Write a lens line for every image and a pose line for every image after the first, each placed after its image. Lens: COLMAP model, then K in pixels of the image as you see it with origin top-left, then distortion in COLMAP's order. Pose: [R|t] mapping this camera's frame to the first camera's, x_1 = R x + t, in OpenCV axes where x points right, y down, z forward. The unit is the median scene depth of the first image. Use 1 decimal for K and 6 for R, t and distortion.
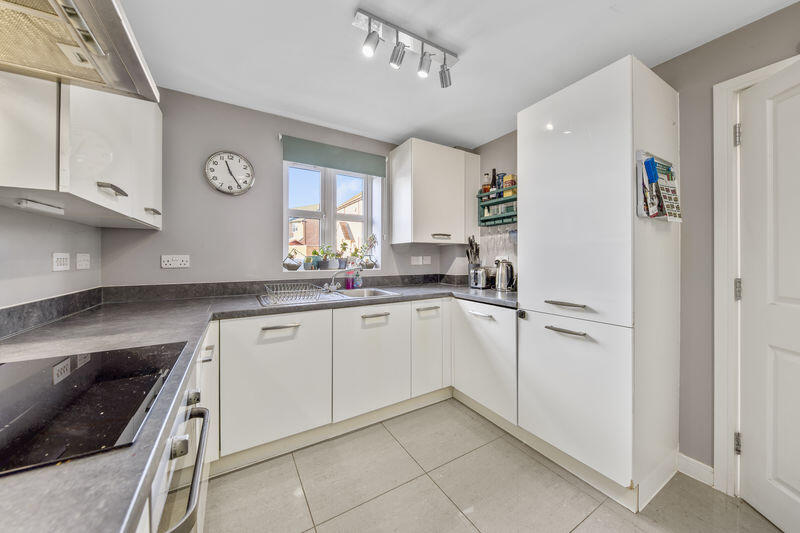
lens RADIAL K [[282.8, 0, 401.7], [0, 282.8, 259.3], [0, 0, 1]] dist [0.008757, -0.000005]
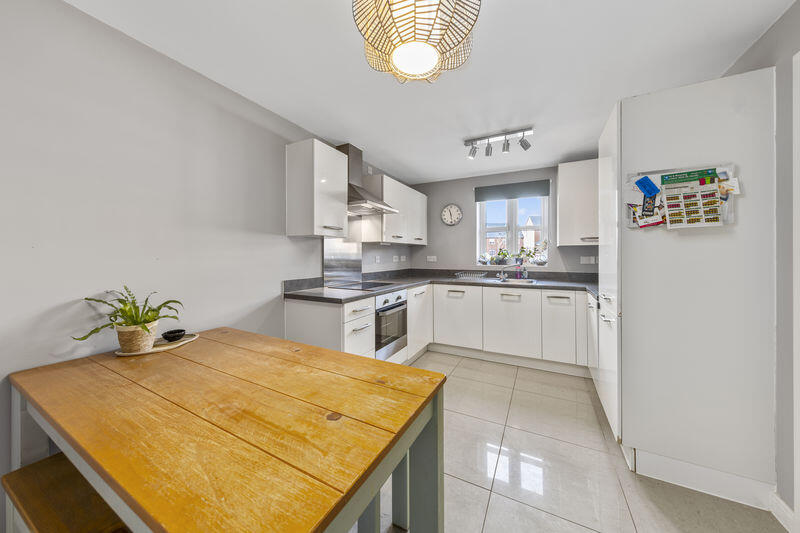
lens RADIAL K [[269.7, 0, 399.8], [0, 269.7, 258.7], [0, 0, 1]] dist [0.000131, -0.000029]
pose [[0.515257, 0.012332, -0.856947, 0.825010], [-0.001844, 0.999910, 0.013281, -0.019488], [0.857034, -0.005263, 0.515233, -0.284808]]
